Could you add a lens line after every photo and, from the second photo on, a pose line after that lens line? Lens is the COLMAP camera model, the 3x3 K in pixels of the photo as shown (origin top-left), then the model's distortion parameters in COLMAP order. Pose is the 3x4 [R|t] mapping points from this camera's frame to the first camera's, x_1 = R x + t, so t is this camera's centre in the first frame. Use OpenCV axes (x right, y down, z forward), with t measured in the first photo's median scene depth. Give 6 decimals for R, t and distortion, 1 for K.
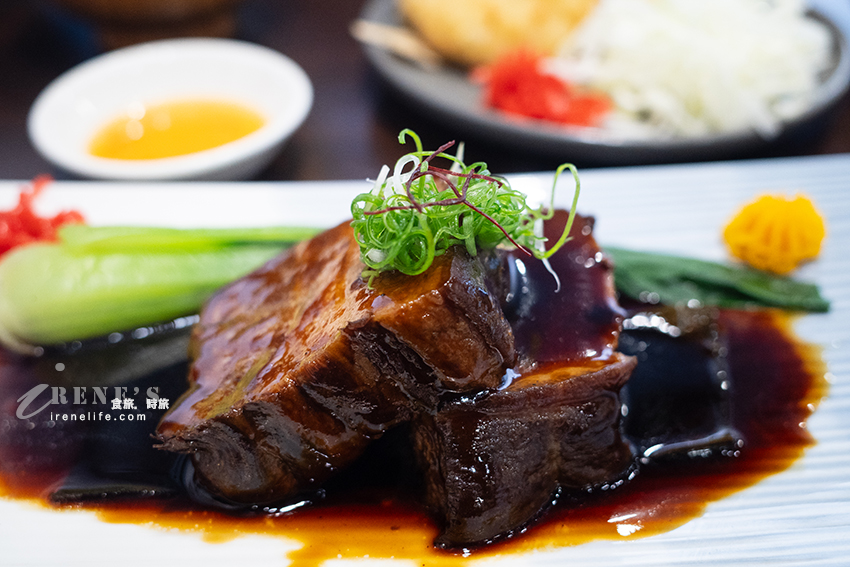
lens RADIAL K [[947.1, 0, 416.0], [0, 947.1, 280.5], [0, 0, 1]] dist [0.001386, 0.000000]
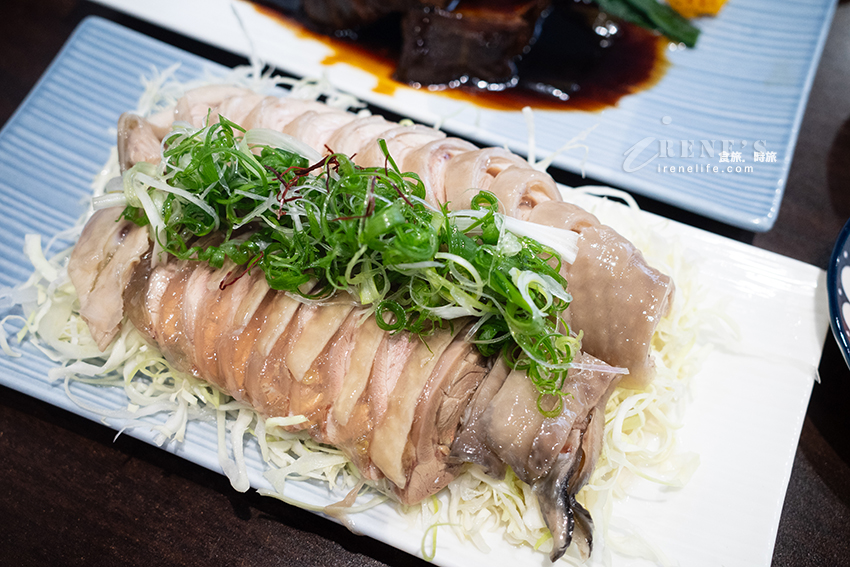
lens RADIAL K [[947.1, 0, 419.5], [0, 947.1, 282.2], [0, 0, 1]] dist [0.001386, 0.000000]
pose [[0.899773, 0.388818, -0.198066, 0.541582], [-0.293125, 0.874814, 0.385717, -0.114119], [0.323244, -0.289000, 0.901106, -0.788203]]
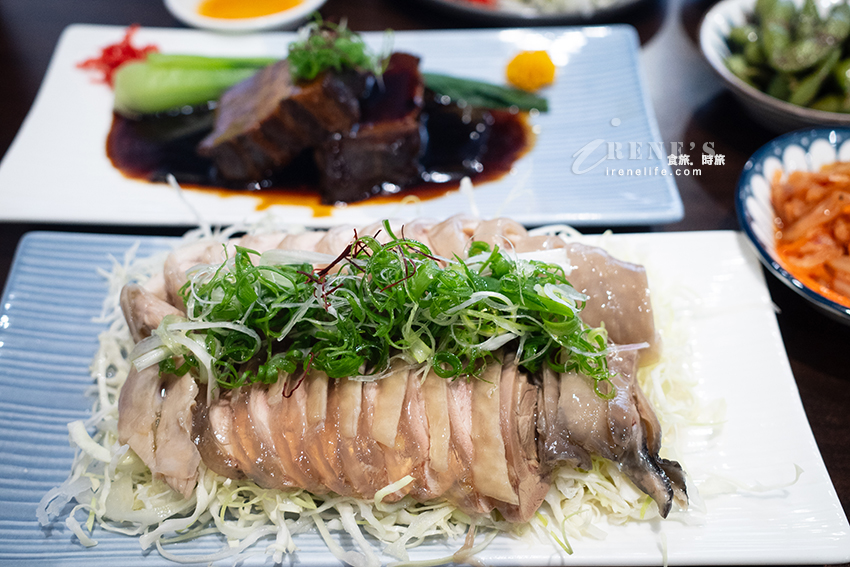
lens RADIAL K [[947.1, 0, 420.6], [0, 947.1, 277.8], [0, 0, 1]] dist [0.001386, 0.000000]
pose [[0.998688, 0.039330, -0.032797, 0.281623], [-0.033551, 0.986356, 0.161174, 0.070179], [0.038689, -0.159862, 0.986381, -1.030247]]
